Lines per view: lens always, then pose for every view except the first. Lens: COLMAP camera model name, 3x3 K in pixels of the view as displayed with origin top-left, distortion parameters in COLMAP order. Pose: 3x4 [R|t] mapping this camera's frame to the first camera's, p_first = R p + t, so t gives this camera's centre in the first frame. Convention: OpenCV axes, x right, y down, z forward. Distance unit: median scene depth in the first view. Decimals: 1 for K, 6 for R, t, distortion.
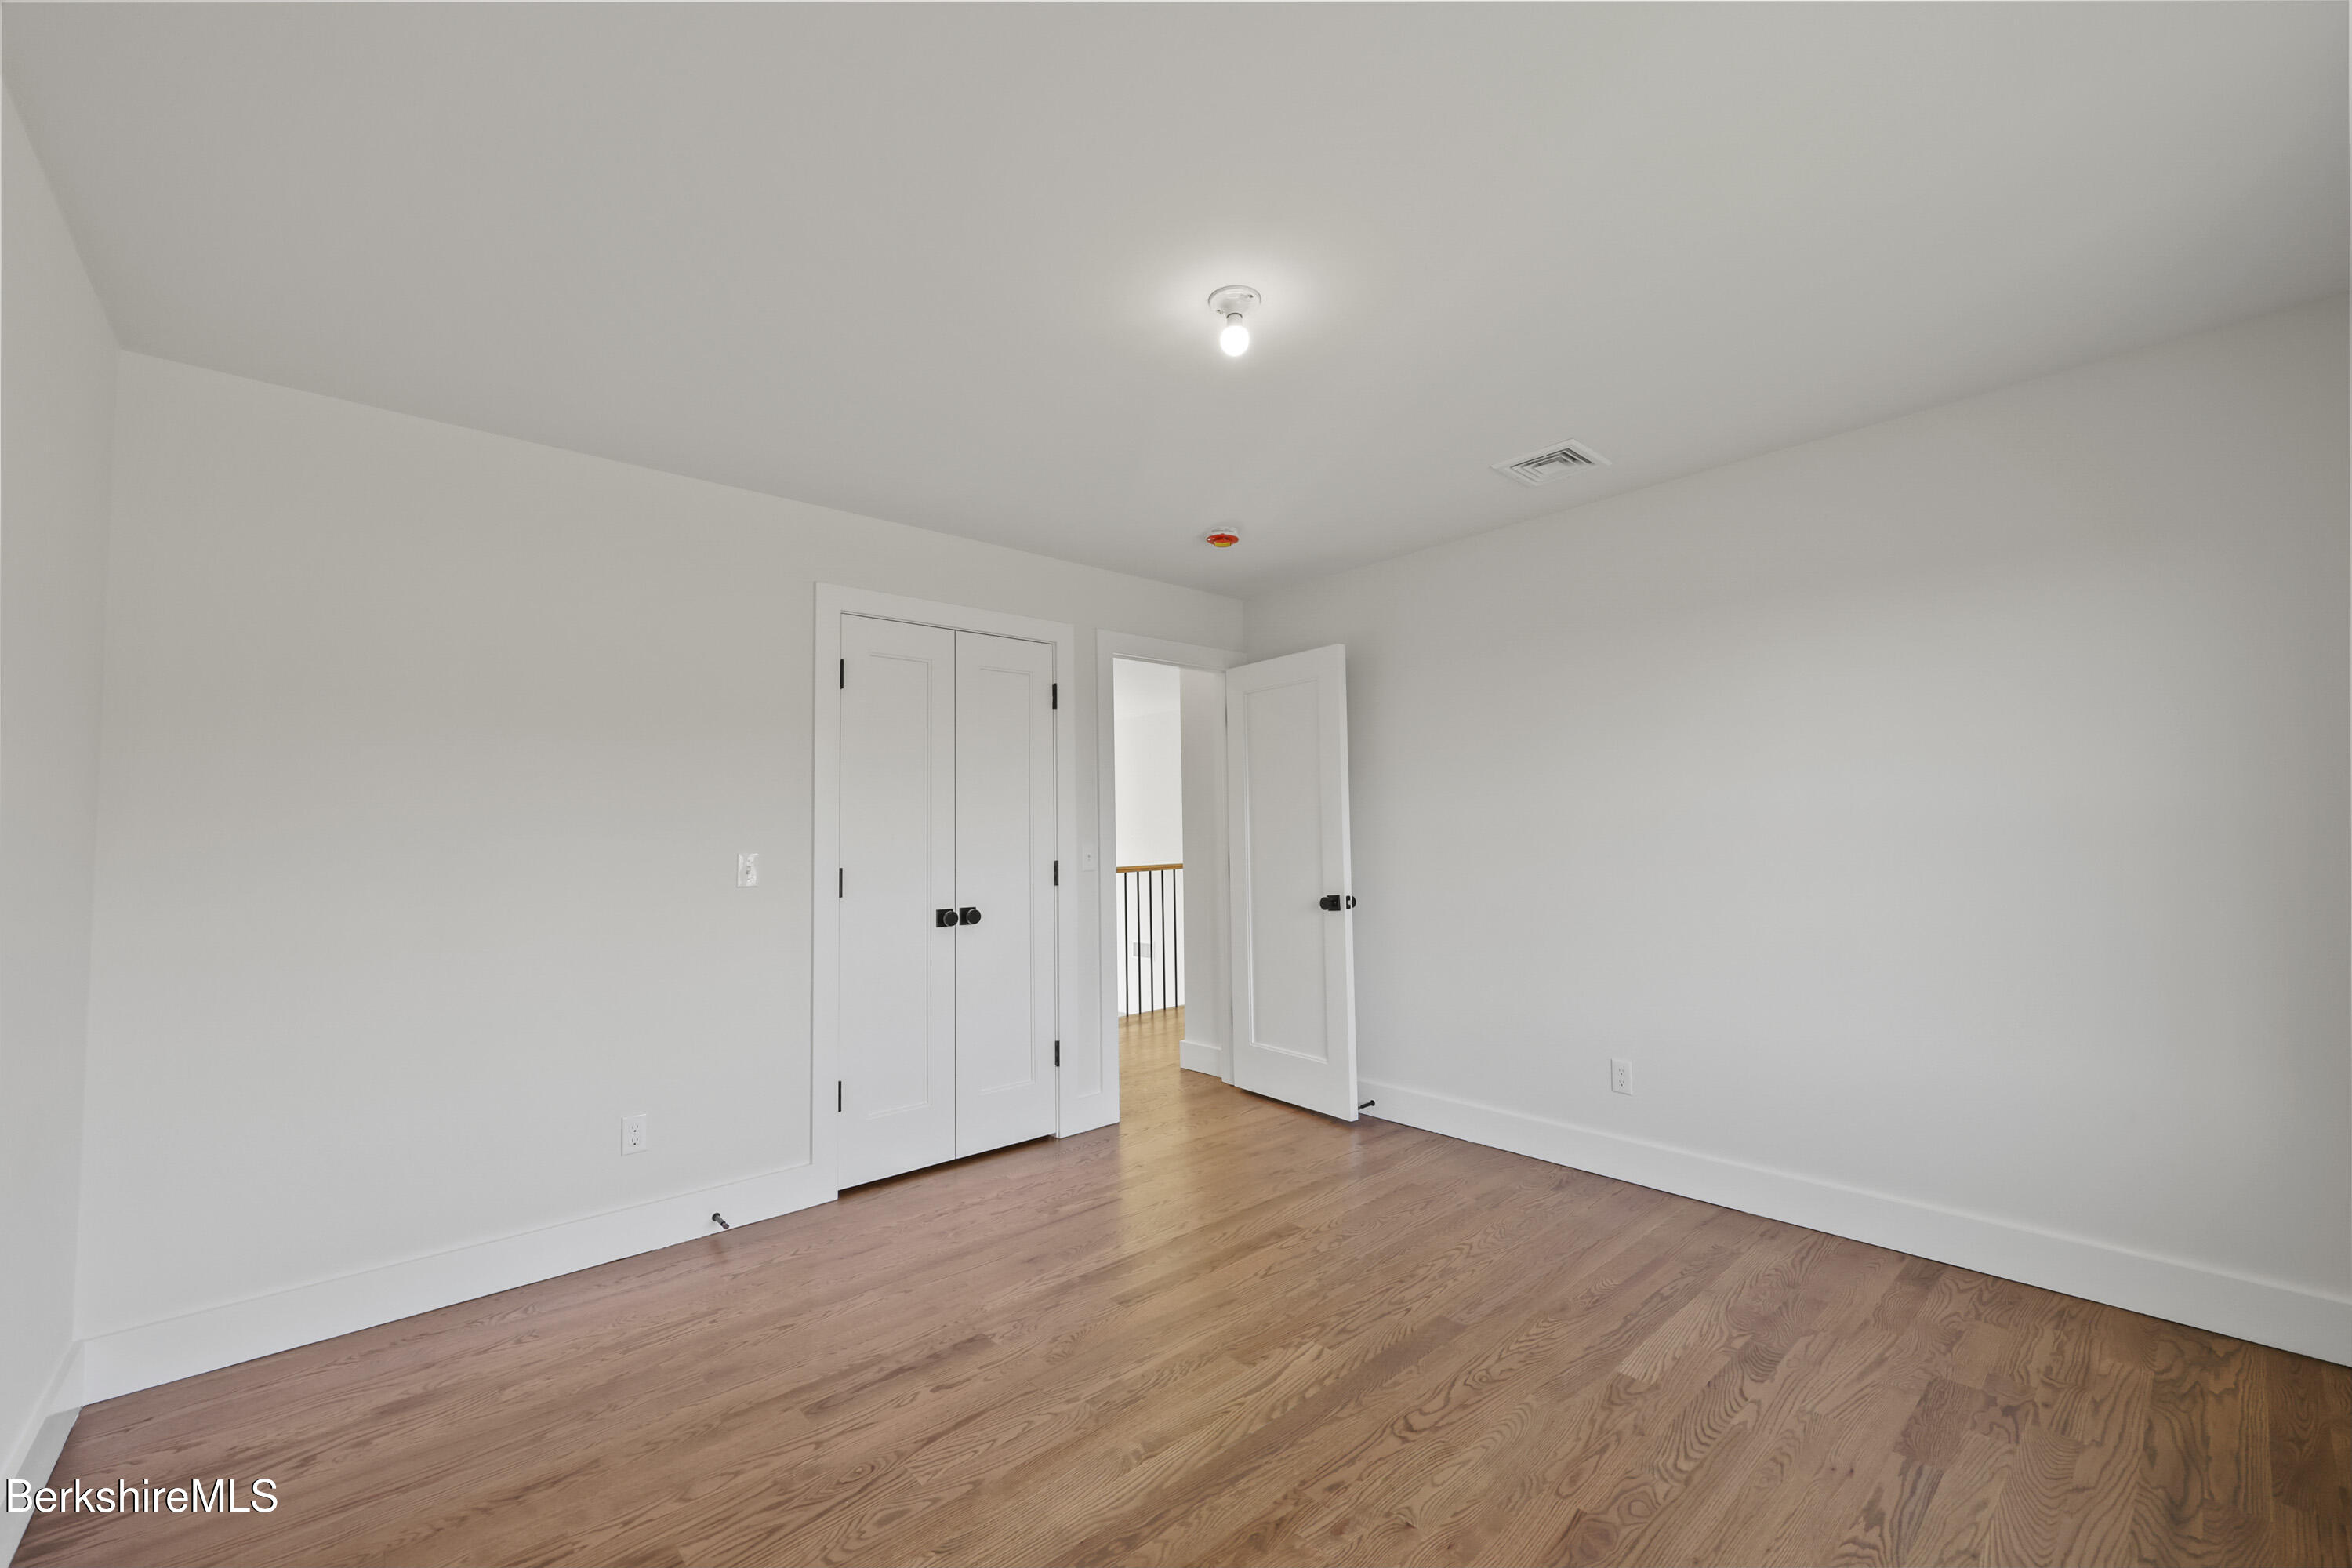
lens RADIAL K [[949.7, 0, 1178.1], [0, 949.7, 808.2], [0, 0, 1]] dist [0.000266, 0.000032]
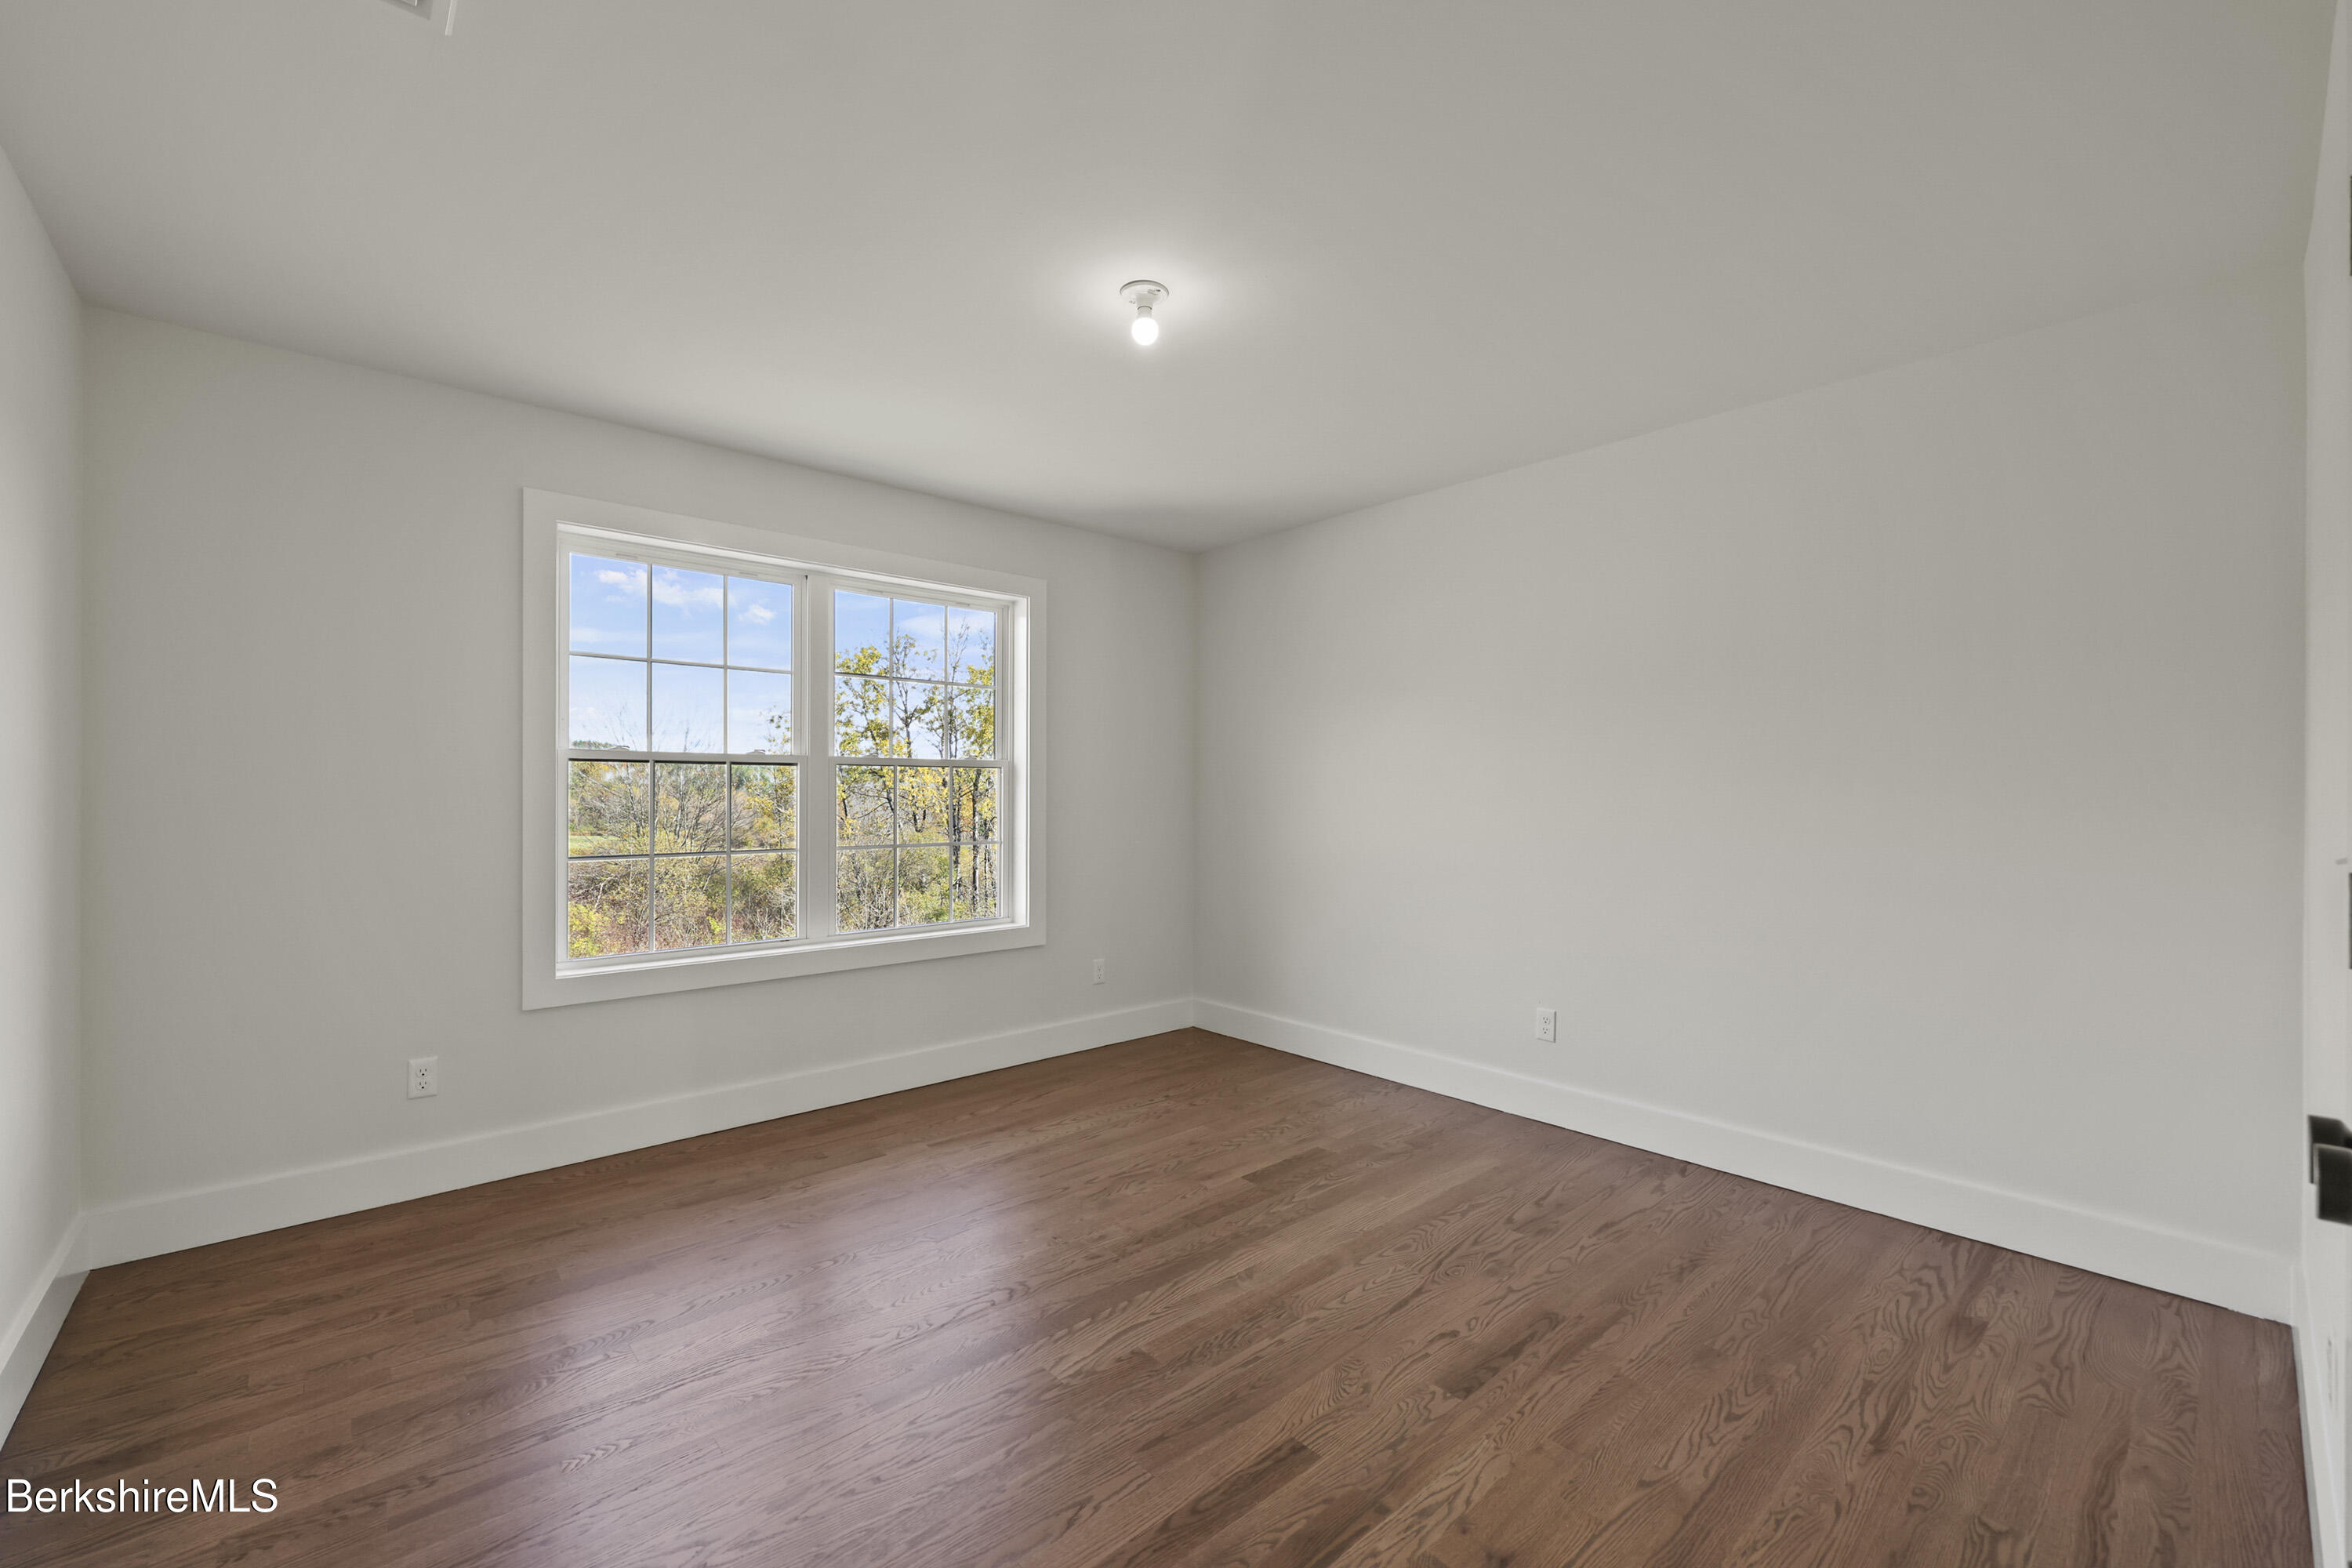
lens RADIAL K [[949.7, 0, 1178.1], [0, 949.7, 808.2], [0, 0, 1]] dist [0.000266, 0.000032]
pose [[-0.999865, 0.015825, -0.004321, 0.032468], [0.015849, 0.999859, -0.005620, 0.060720], [0.004231, -0.005688, -0.999975, 2.014153]]
